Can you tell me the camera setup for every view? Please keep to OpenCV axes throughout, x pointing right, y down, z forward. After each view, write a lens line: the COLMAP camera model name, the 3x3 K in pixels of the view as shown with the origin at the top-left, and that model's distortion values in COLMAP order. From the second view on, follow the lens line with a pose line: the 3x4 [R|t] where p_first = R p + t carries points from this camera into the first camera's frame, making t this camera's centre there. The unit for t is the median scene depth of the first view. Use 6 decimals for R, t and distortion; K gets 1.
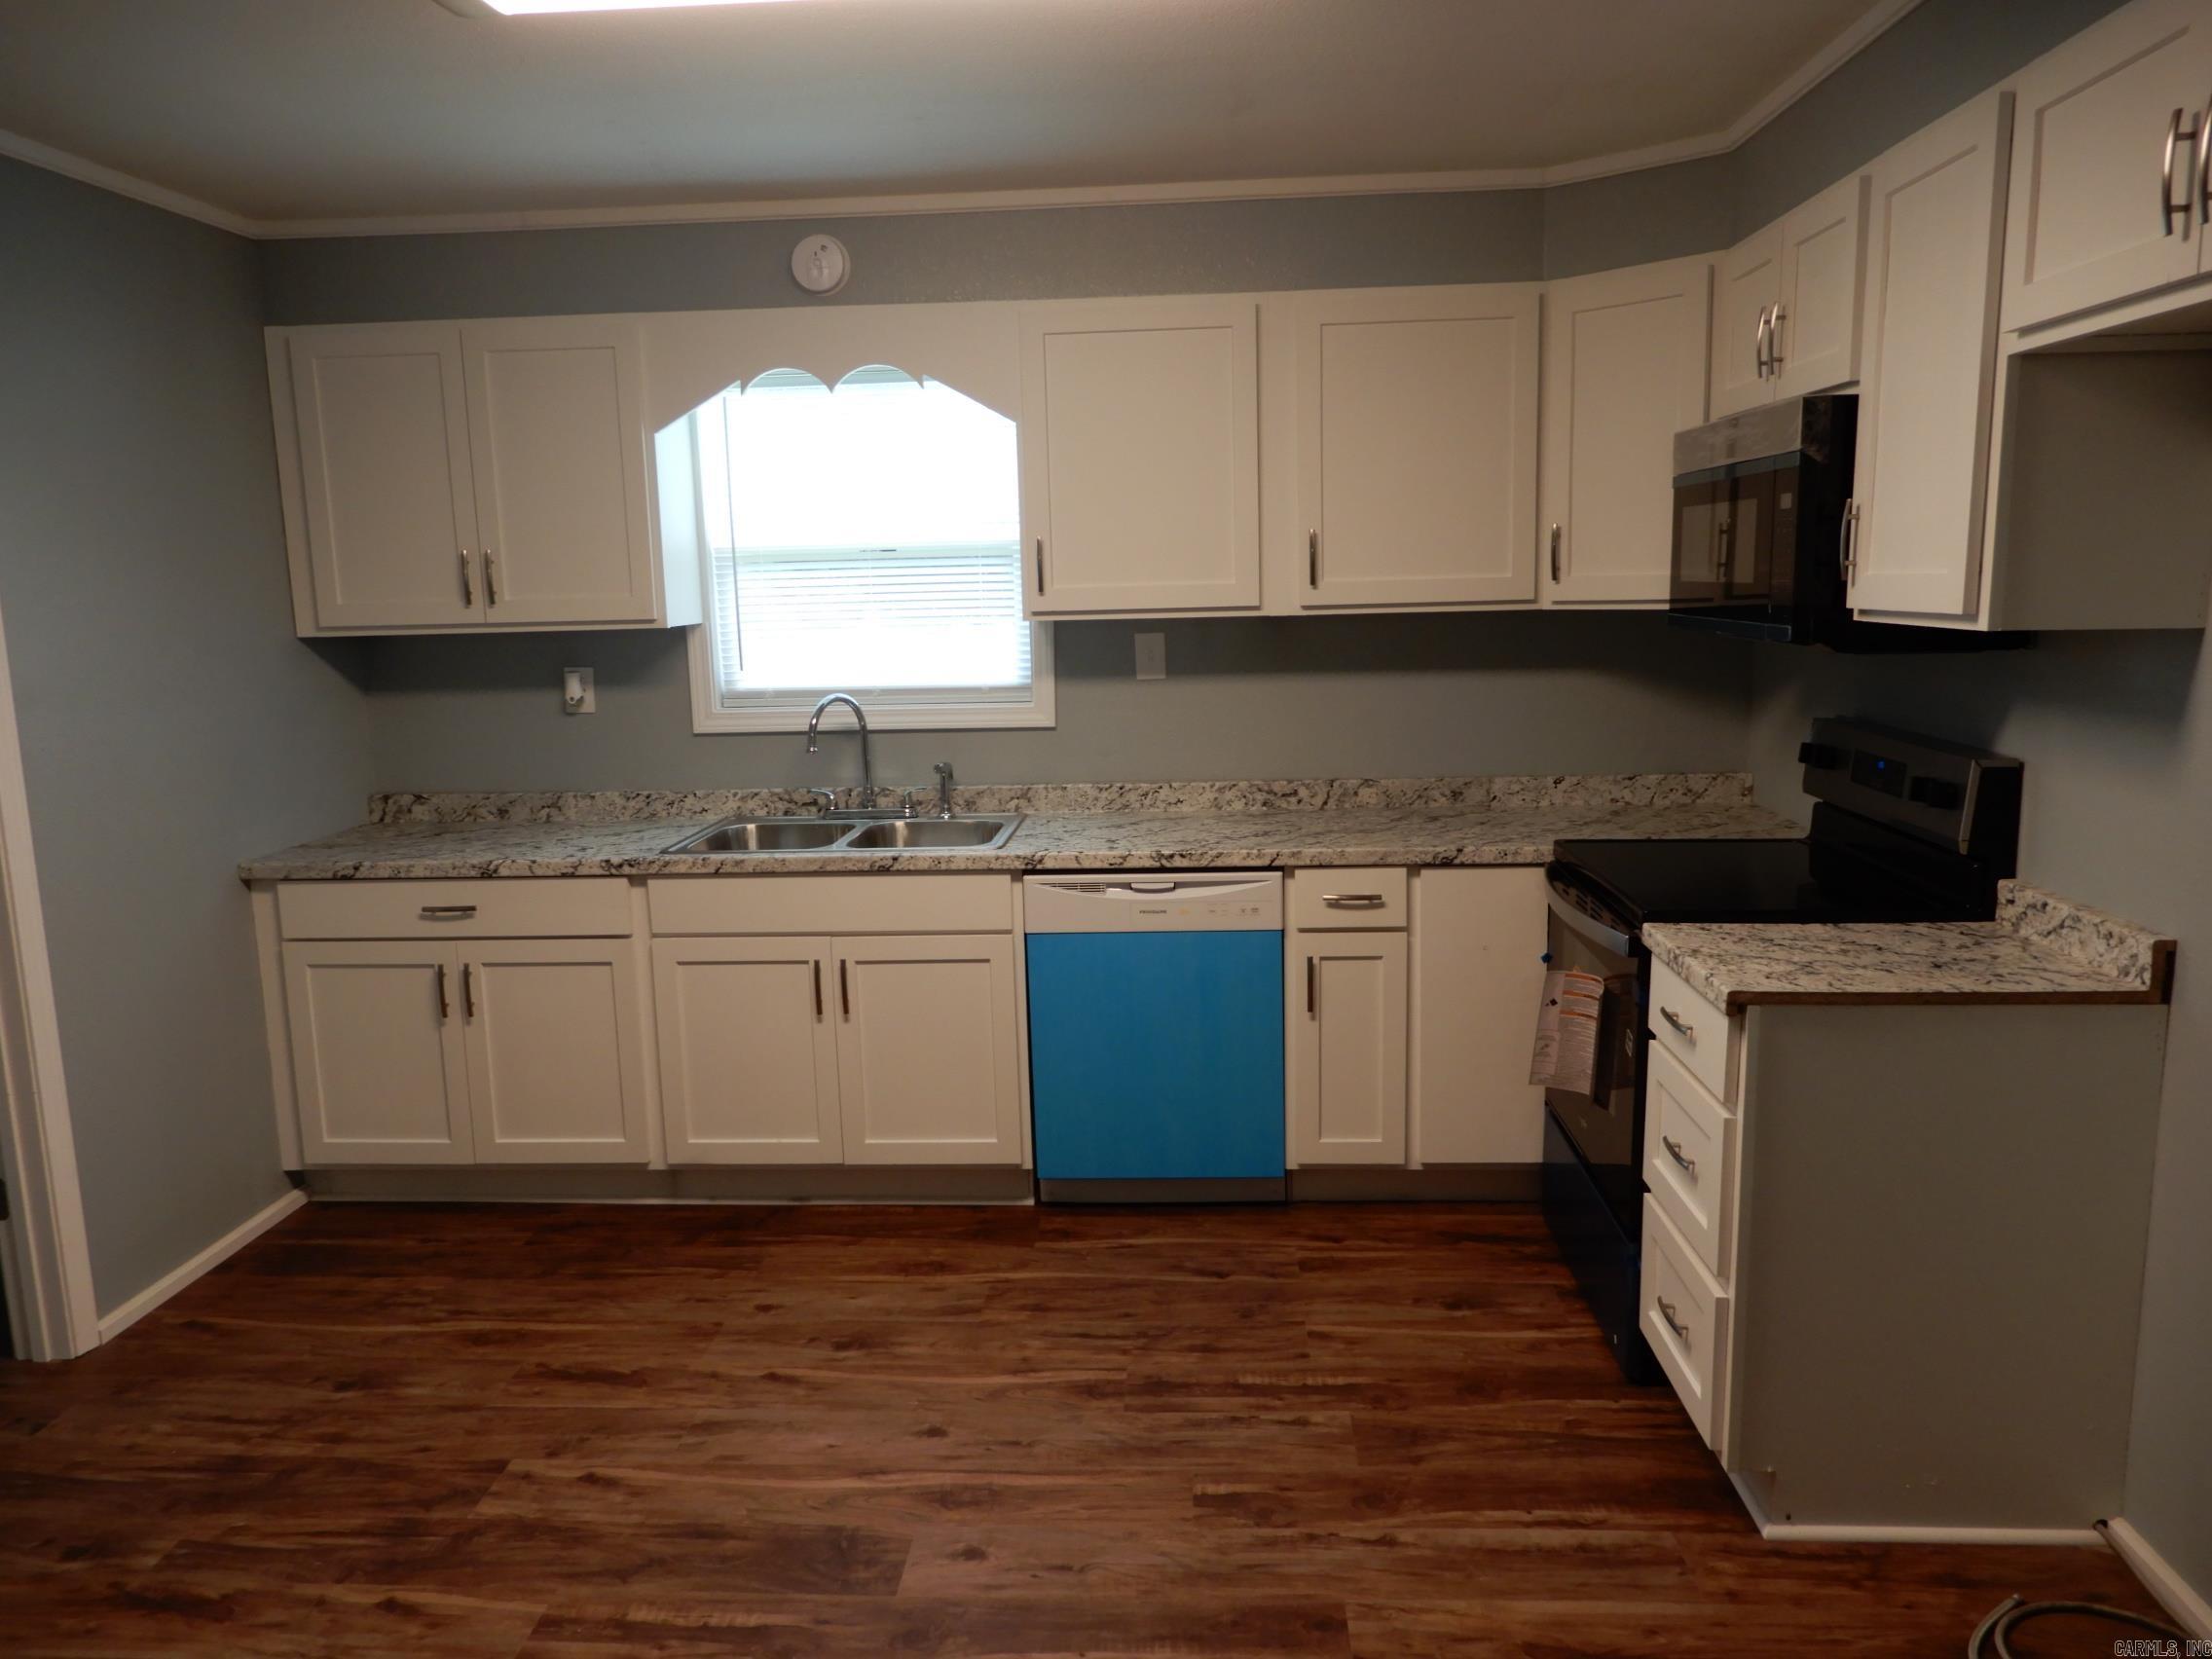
lens RADIAL K [[1571.9, 0, 1106.3], [0, 1571.9, 831.0], [0, 0, 1]] dist [0.011809, -0.005296]
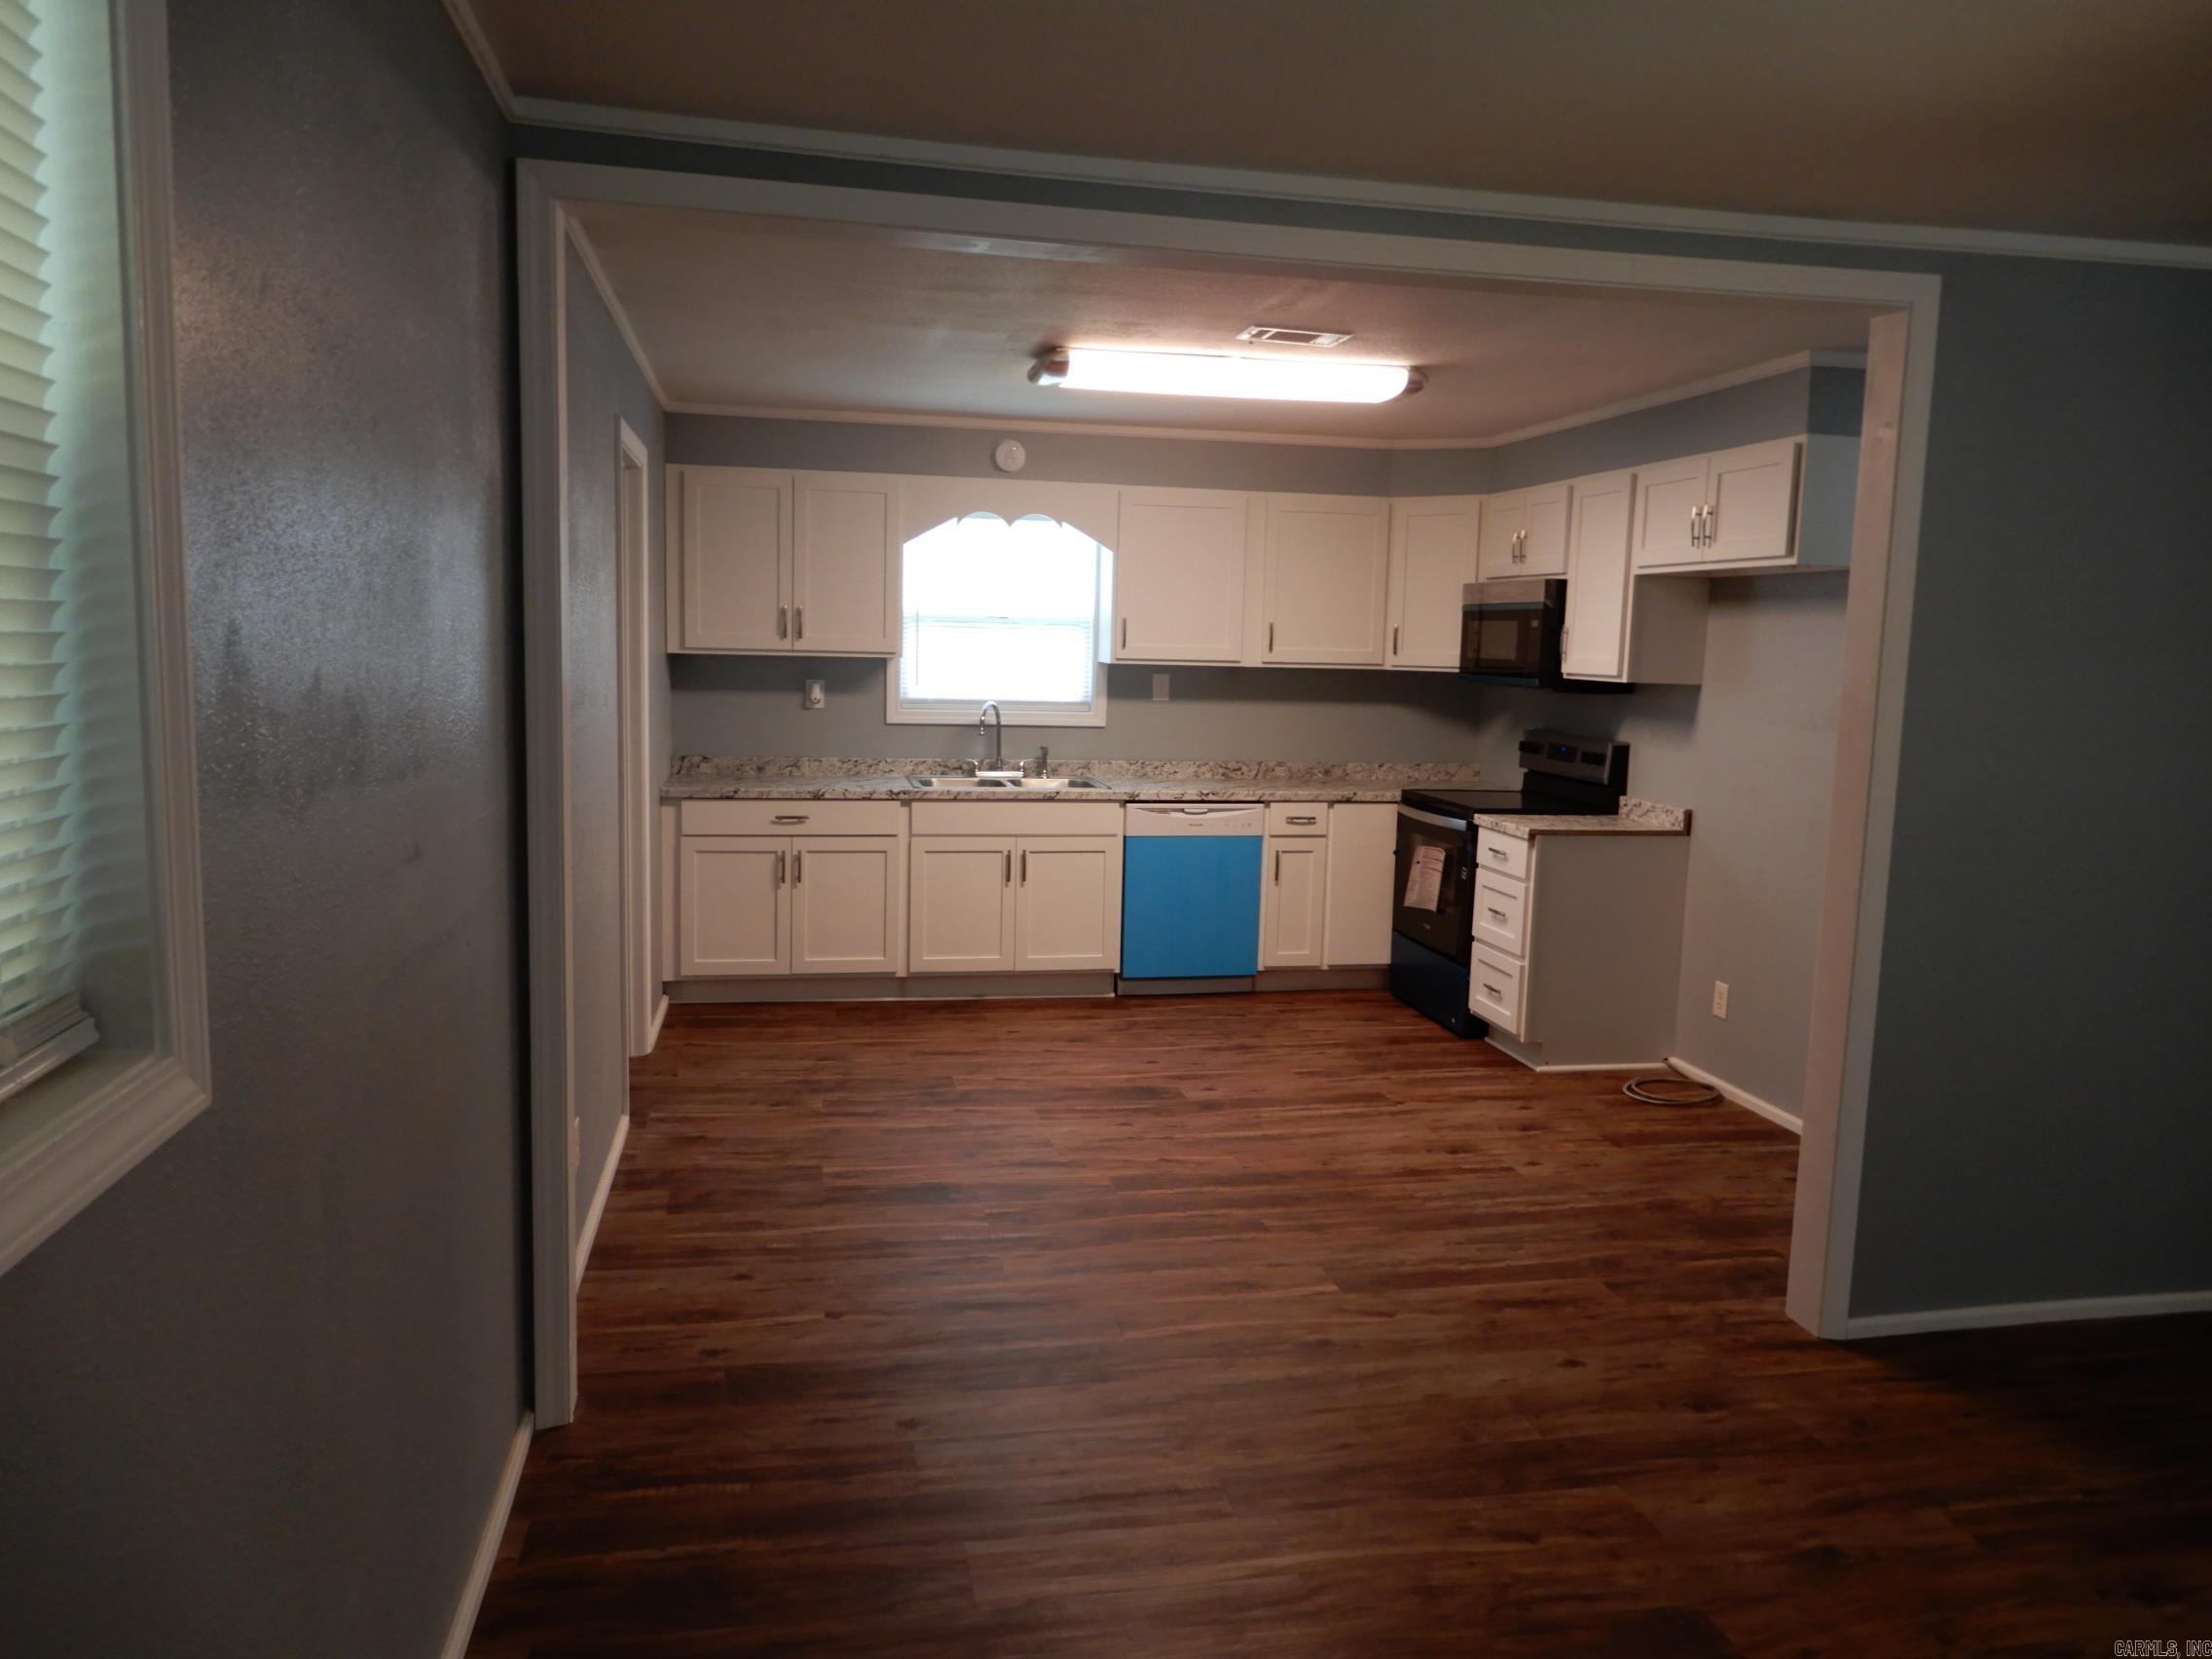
lens RADIAL K [[1571.9, 0, 1104.1], [0, 1571.9, 826.8], [0, 0, 1]] dist [0.011809, -0.005296]
pose [[0.965142, 0.018621, 0.261063, -0.581610], [-0.007369, 0.999004, -0.044013, 0.142889], [-0.261622, 0.040555, 0.964318, -0.773119]]
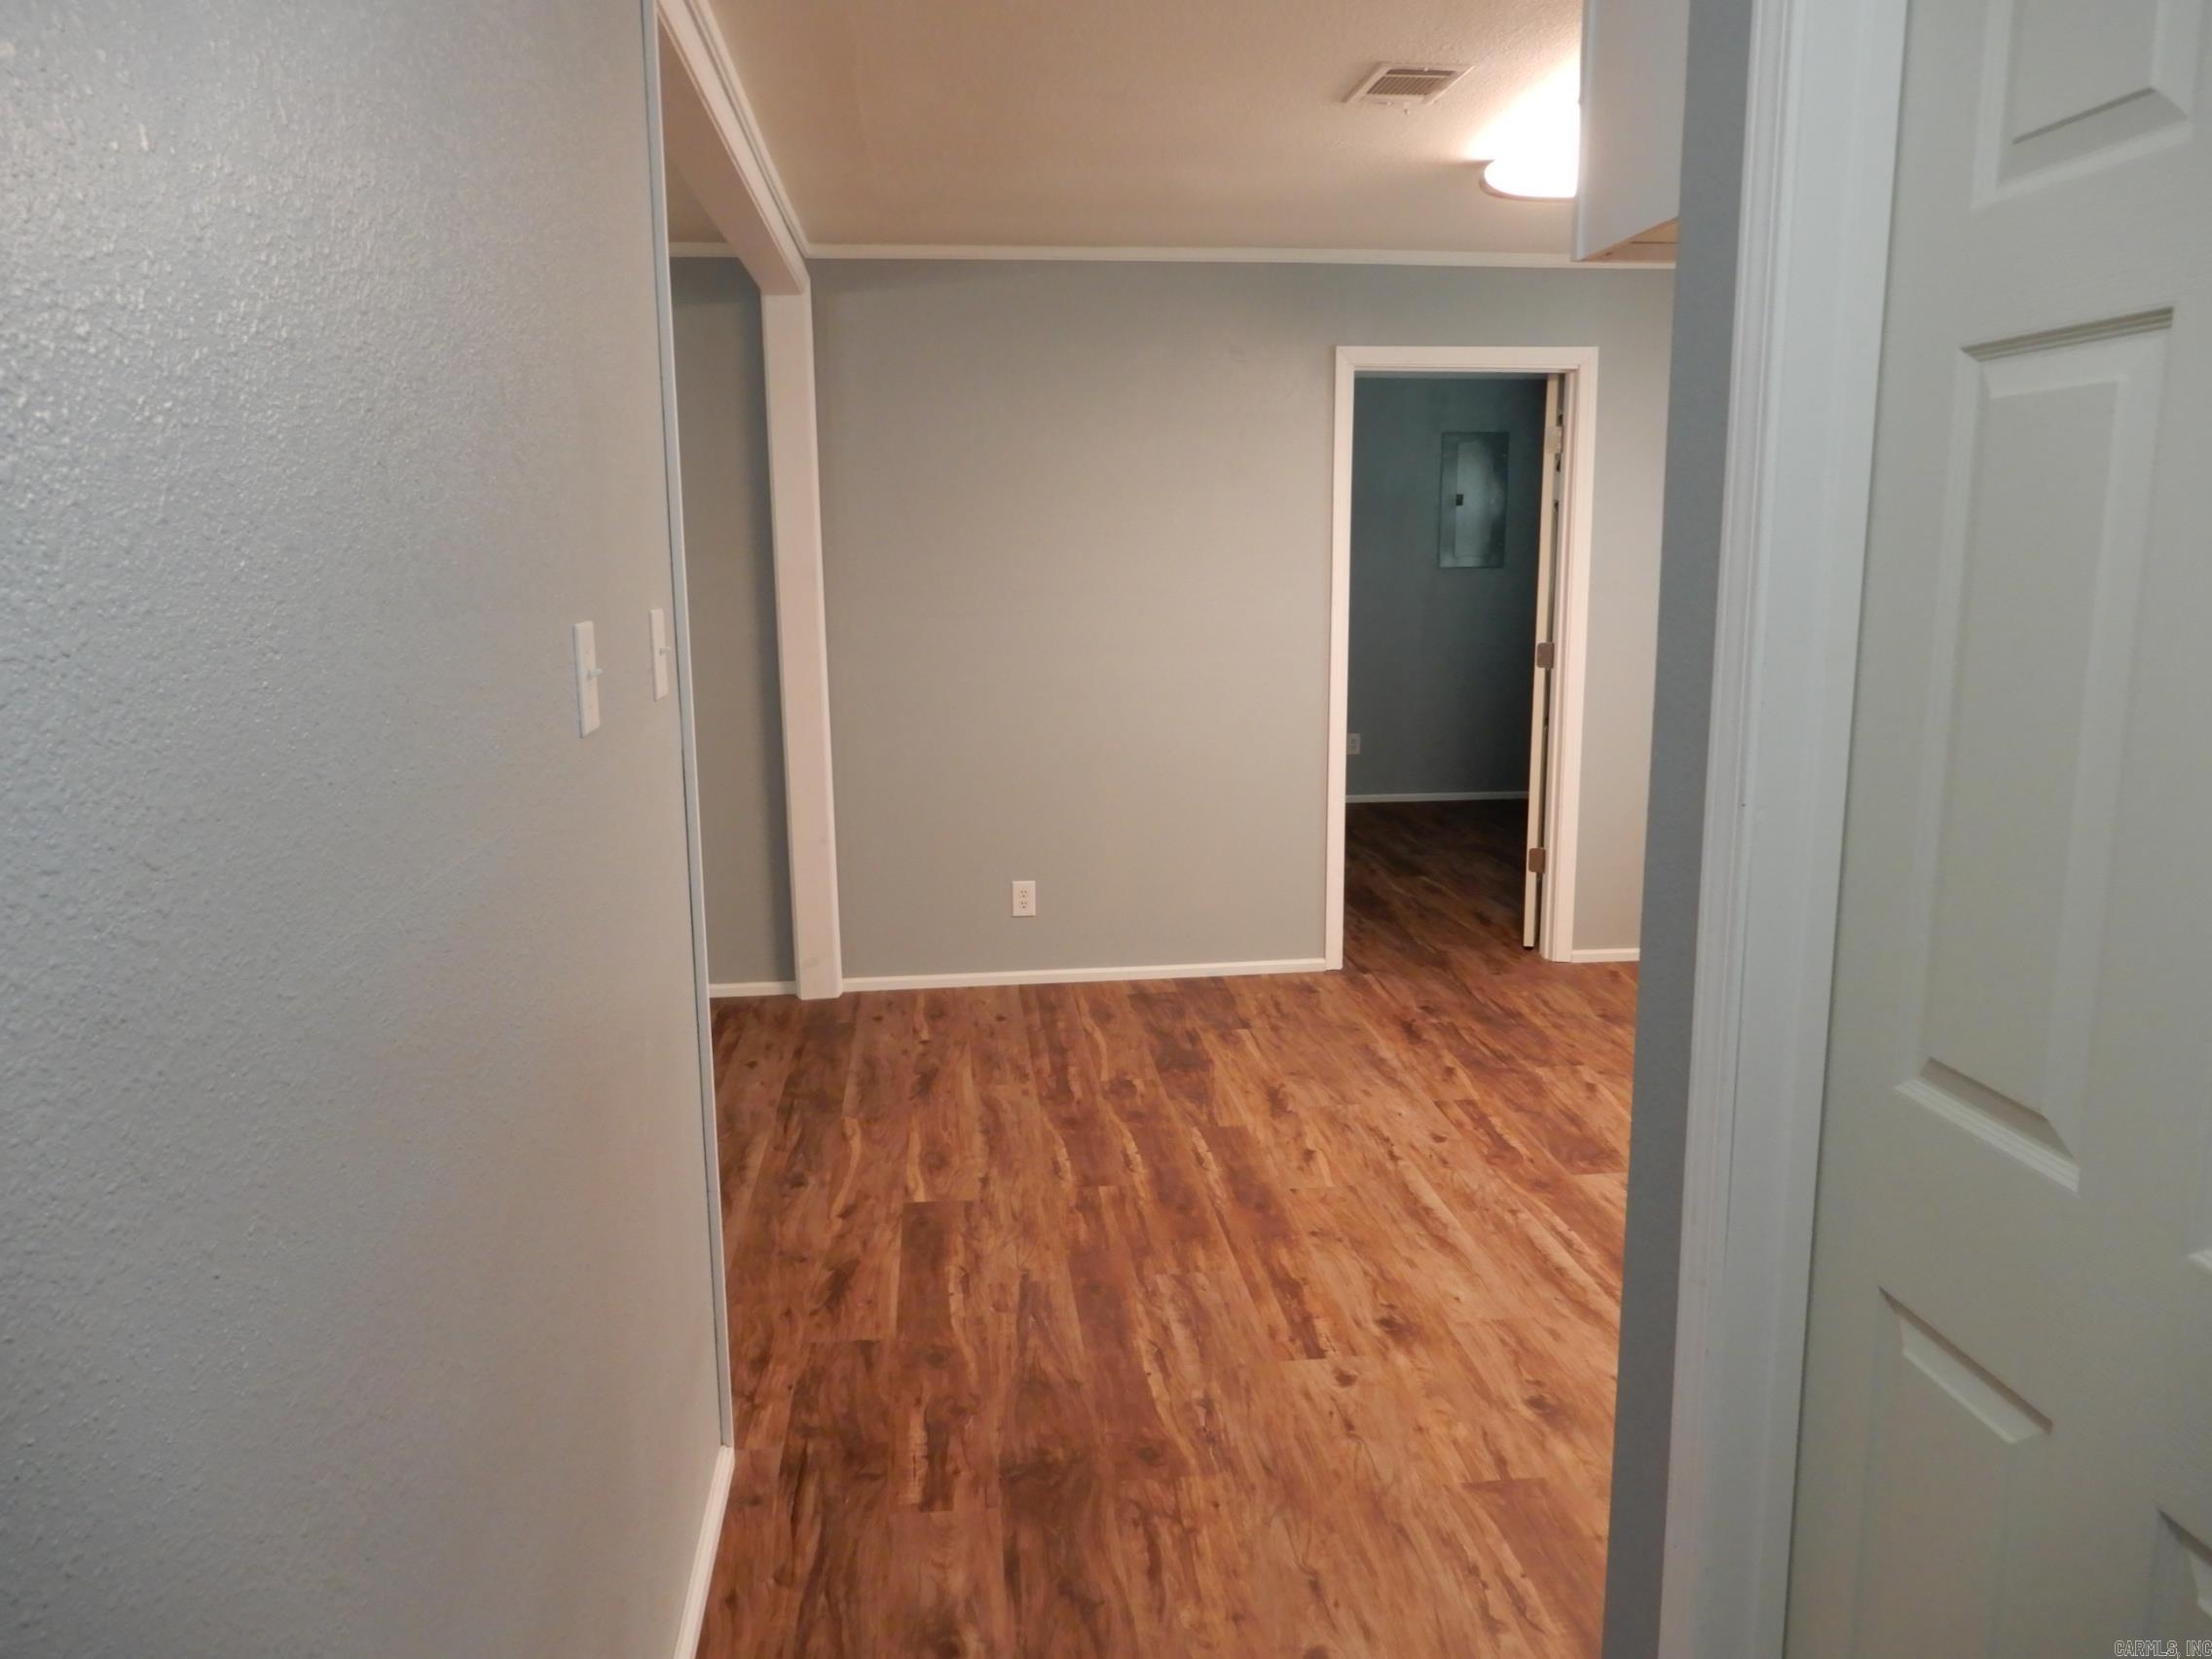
lens RADIAL K [[1571.9, 0, 1100.6], [0, 1571.9, 829.5], [0, 0, 1]] dist [0.011809, -0.005296]
pose [[0.167524, 0.199682, -0.965434, 0.864991], [-0.155564, 0.972359, 0.174120, -0.033979], [0.973517, 0.121018, 0.193957, 0.139823]]
